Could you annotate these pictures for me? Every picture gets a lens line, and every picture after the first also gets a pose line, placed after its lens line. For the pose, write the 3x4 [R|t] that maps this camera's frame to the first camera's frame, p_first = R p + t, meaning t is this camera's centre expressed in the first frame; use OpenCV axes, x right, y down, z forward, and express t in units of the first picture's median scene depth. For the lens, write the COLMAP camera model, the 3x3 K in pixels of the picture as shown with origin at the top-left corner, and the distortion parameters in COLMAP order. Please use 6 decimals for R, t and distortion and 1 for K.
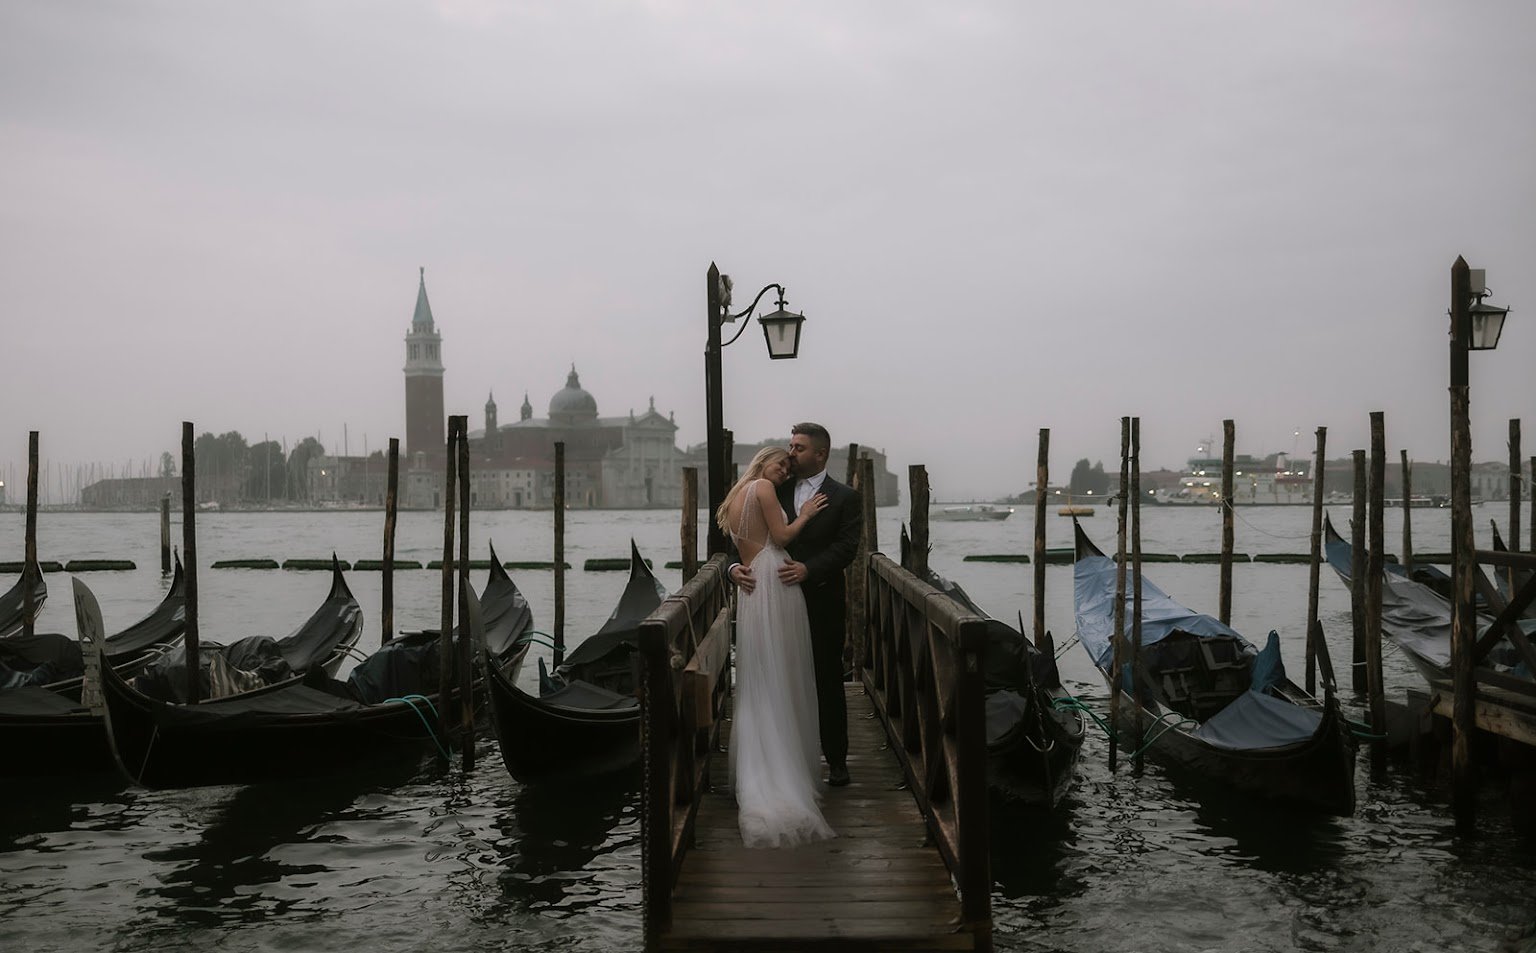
lens RADIAL K [[1814.5, 0, 765.8], [0, 1814.5, 511.3], [0, 0, 1]] dist [-0.001648, 0.000286]
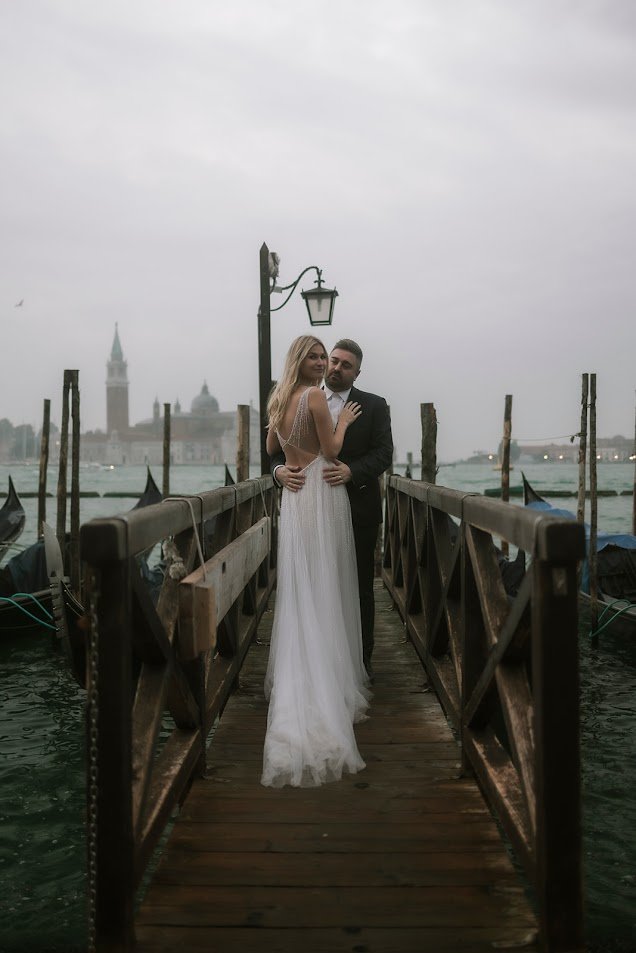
lens RADIAL K [[1043.7, 0, 314.6], [0, 1043.7, 479.3], [0, 0, 1]] dist [0.012204, 0.000555]
pose [[0.999977, 0.005427, -0.004128, 0.008986], [-0.005386, 0.999937, 0.009893, 0.017686], [0.004181, -0.009871, 0.999943, 0.260981]]
